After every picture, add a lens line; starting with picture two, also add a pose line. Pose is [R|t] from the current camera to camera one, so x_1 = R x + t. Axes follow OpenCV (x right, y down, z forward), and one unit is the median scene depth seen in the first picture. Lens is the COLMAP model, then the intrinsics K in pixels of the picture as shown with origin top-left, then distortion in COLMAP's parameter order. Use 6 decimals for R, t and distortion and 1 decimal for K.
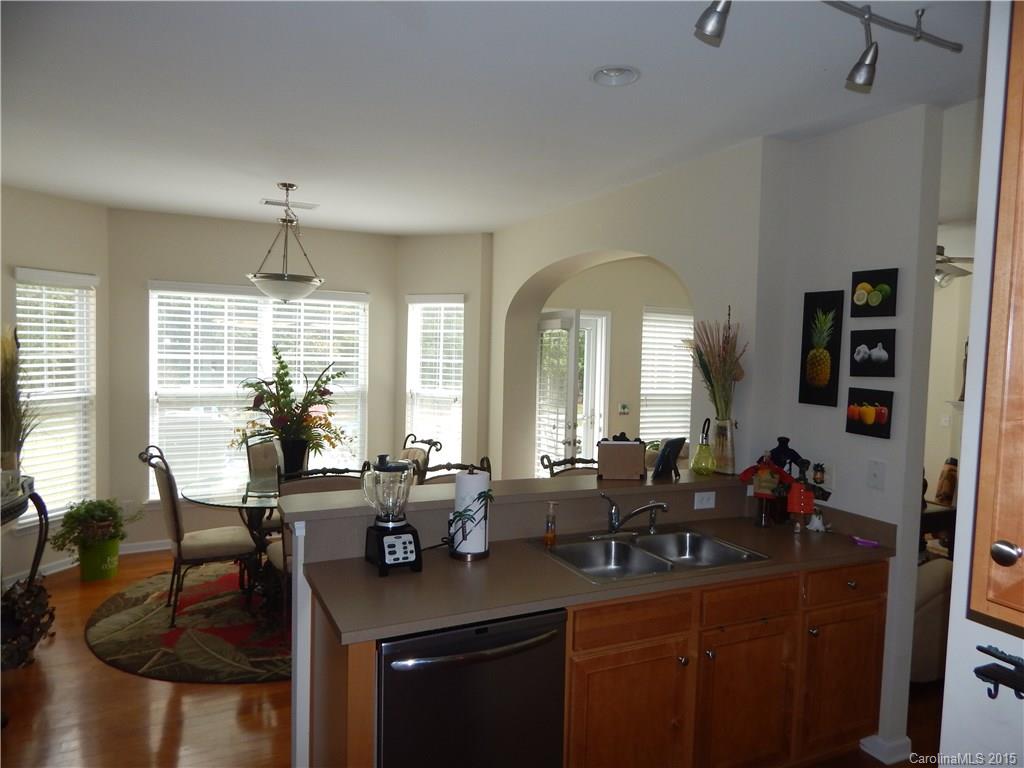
lens RADIAL K [[672.4, 0, 511.8], [0, 672.4, 379.6], [0, 0, 1]] dist [-0.007150, 0.004741]
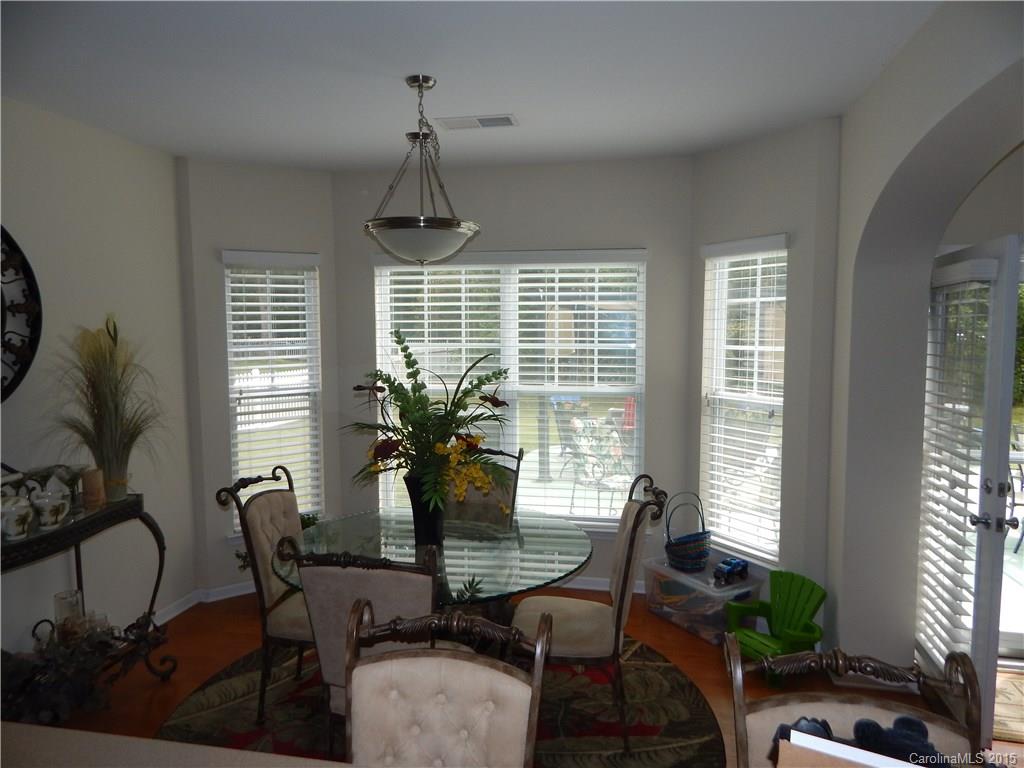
lens RADIAL K [[672.4, 0, 509.4], [0, 672.4, 381.2], [0, 0, 1]] dist [-0.007150, 0.004741]
pose [[0.786367, 0.025107, -0.617249, 0.101322], [-0.007542, 0.999489, 0.031047, -0.015960], [0.617713, -0.019759, 0.786155, 0.397212]]
